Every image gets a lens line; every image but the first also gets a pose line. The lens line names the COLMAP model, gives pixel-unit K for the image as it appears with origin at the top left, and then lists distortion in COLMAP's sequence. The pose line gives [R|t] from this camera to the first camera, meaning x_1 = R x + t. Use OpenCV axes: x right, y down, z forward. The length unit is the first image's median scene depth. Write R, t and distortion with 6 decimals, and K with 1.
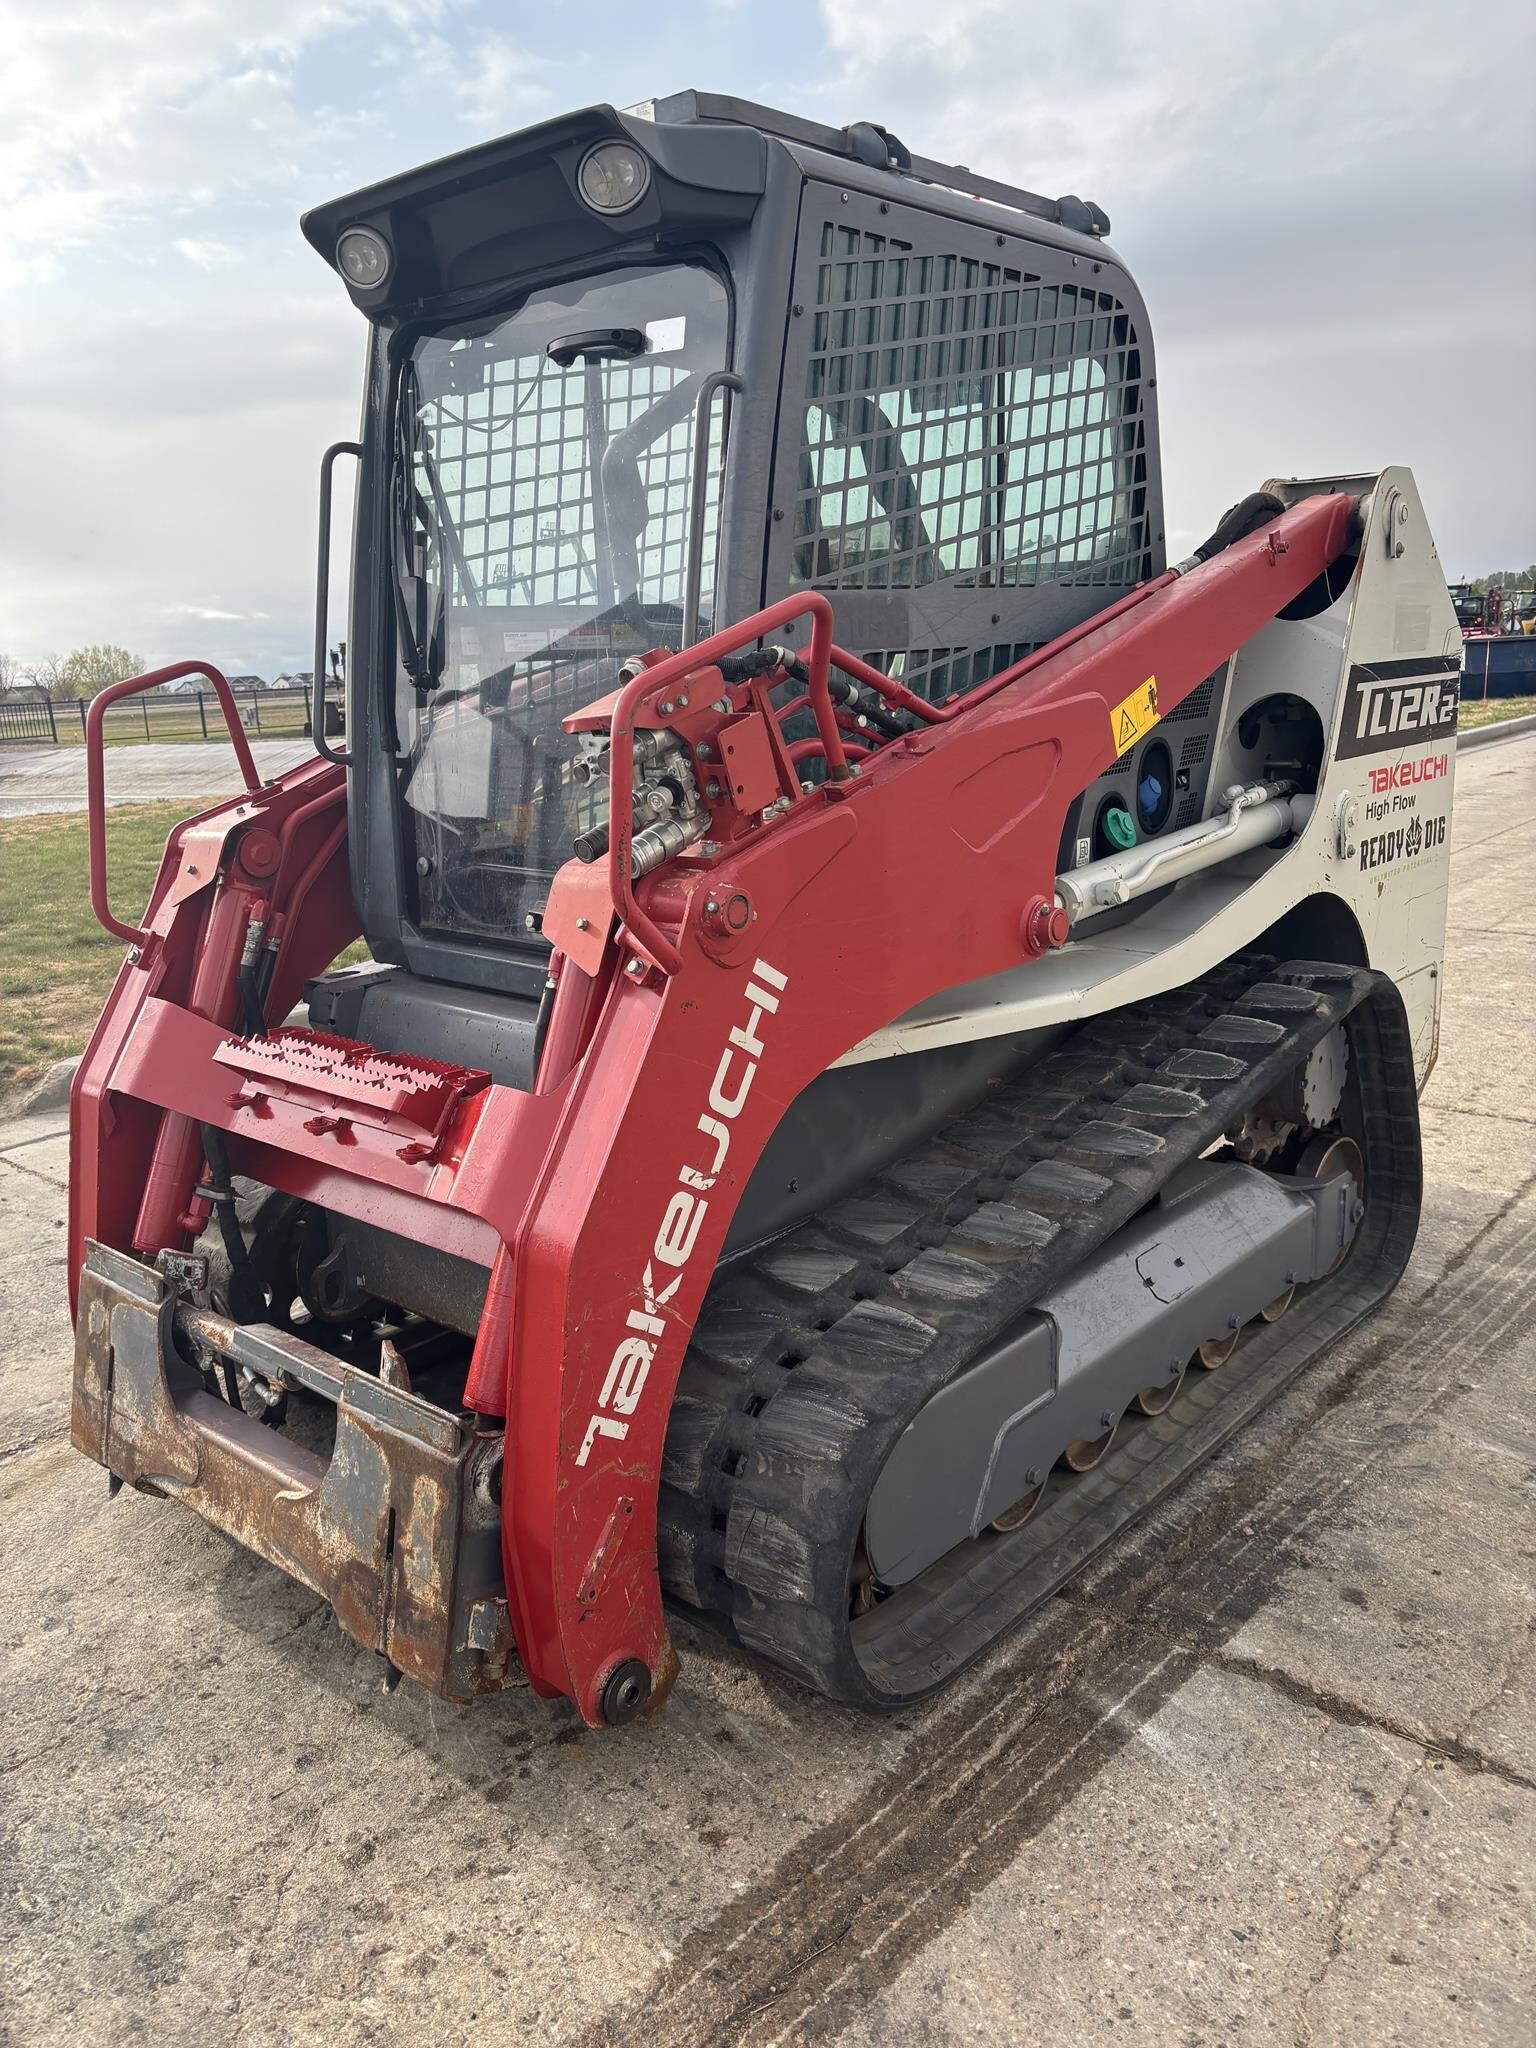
lens RADIAL K [[1541.8, 0, 752.8], [0, 1541.8, 1023.2], [0, 0, 1]] dist [0.053563, -0.061132]
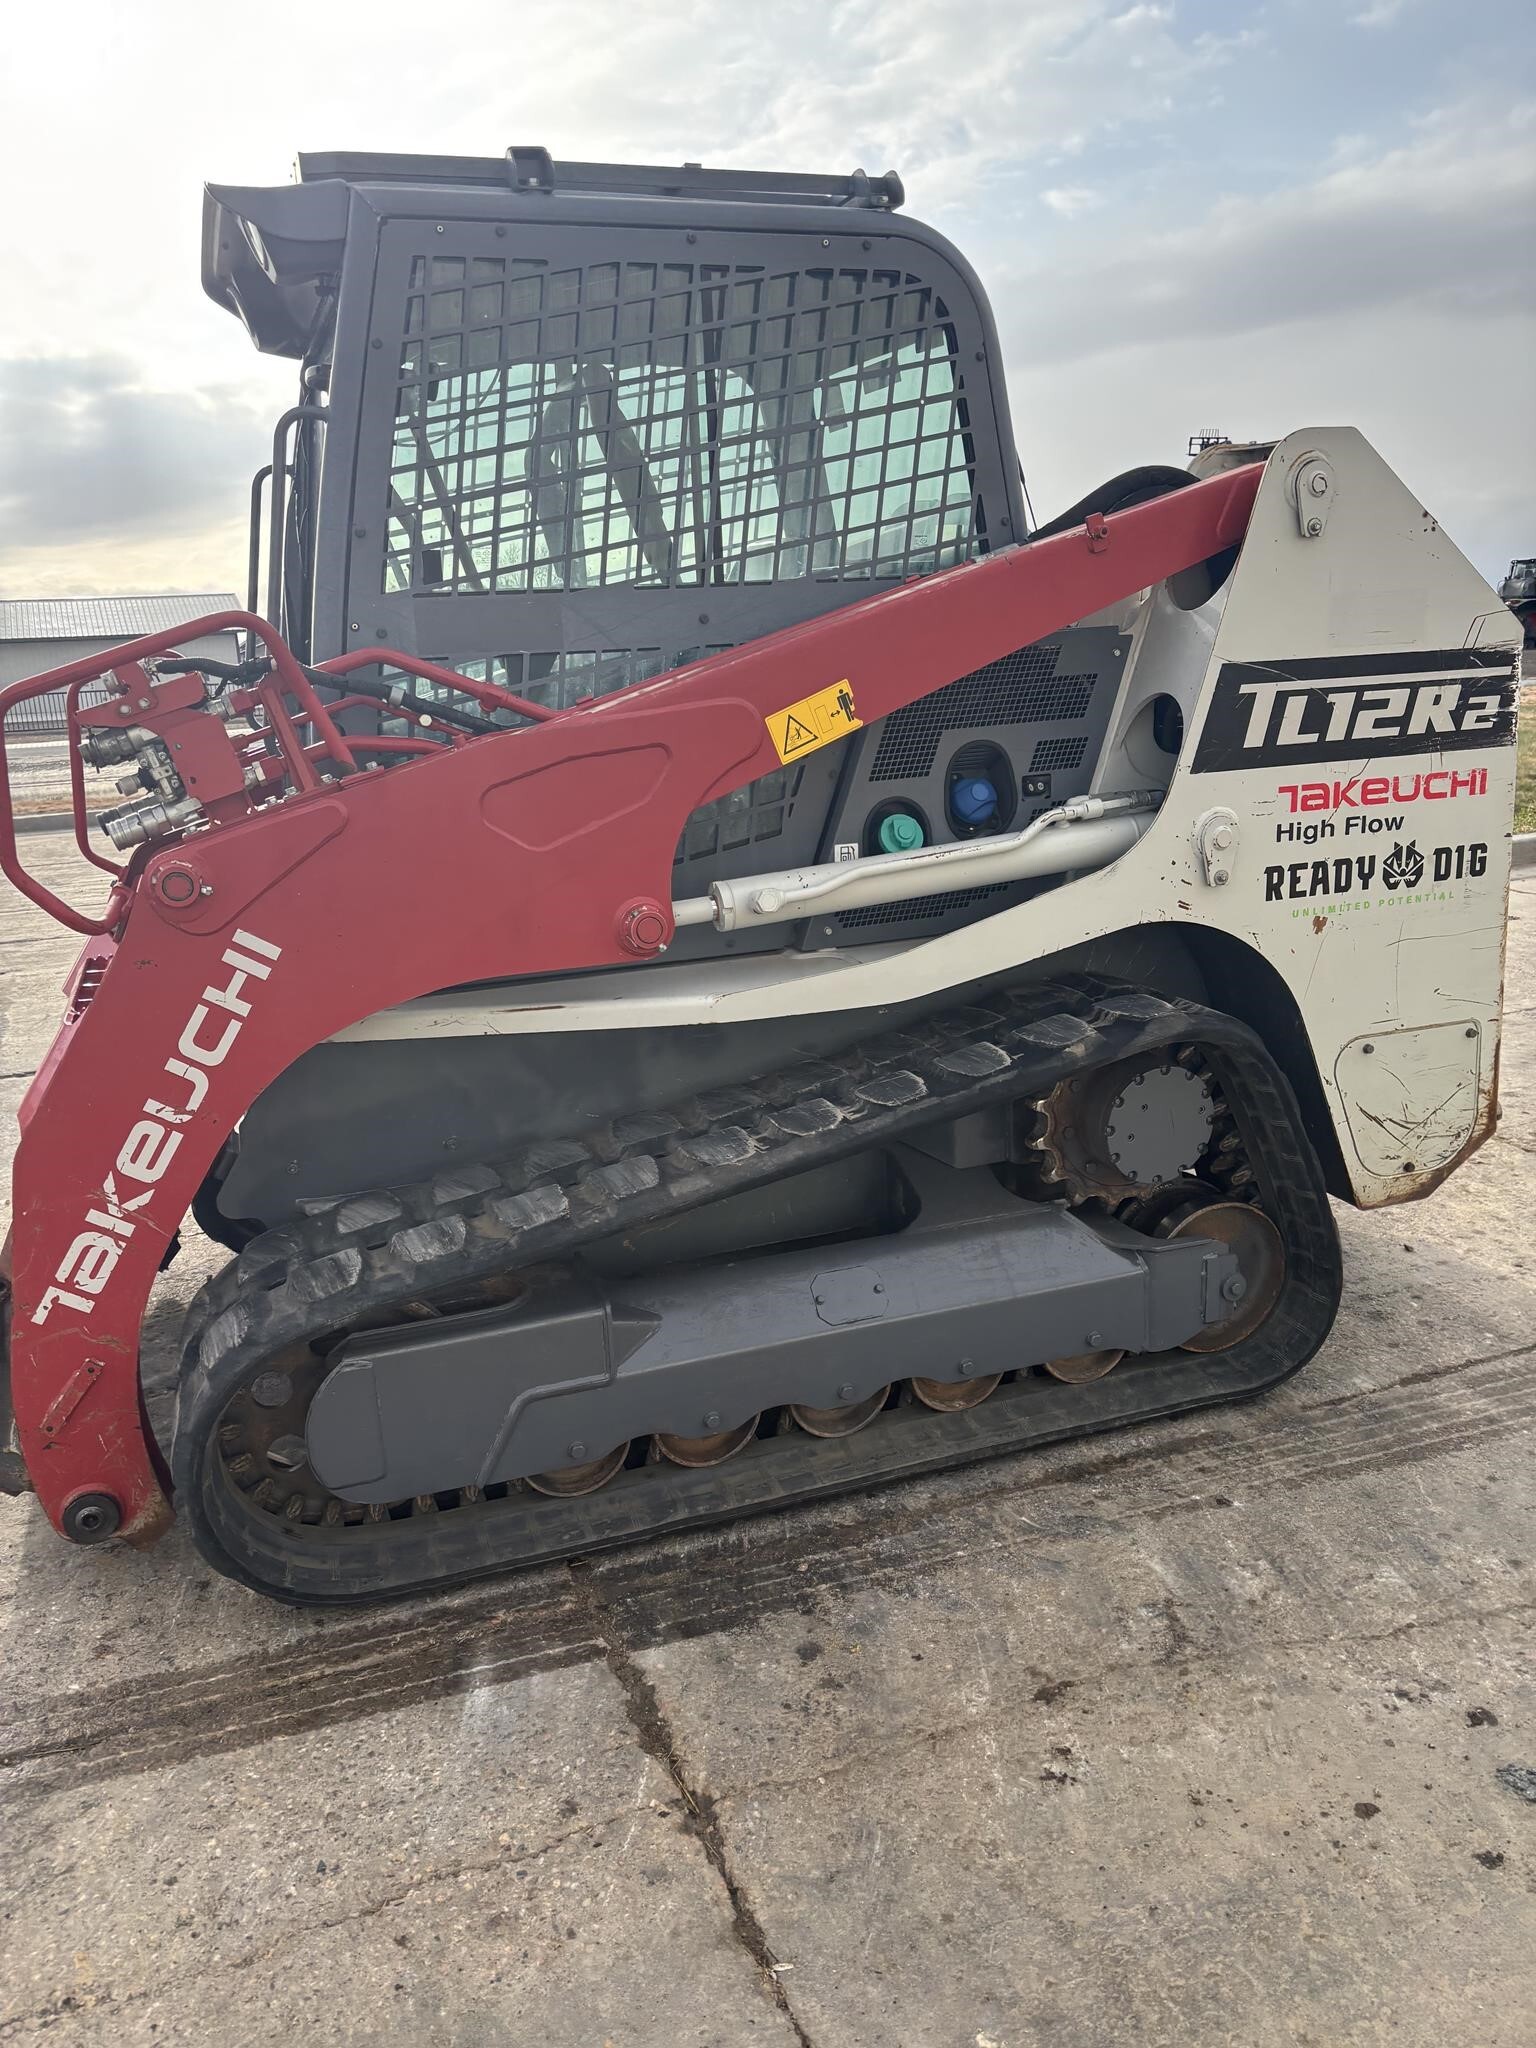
lens RADIAL K [[1541.8, 0, 755.9], [0, 1541.8, 1032.2], [0, 0, 1]] dist [0.053563, -0.061132]
pose [[0.877816, 0.125170, -0.462354, 0.694302], [-0.107039, 0.992104, 0.065364, -0.065098], [0.466885, -0.007888, 0.884283, 0.128872]]
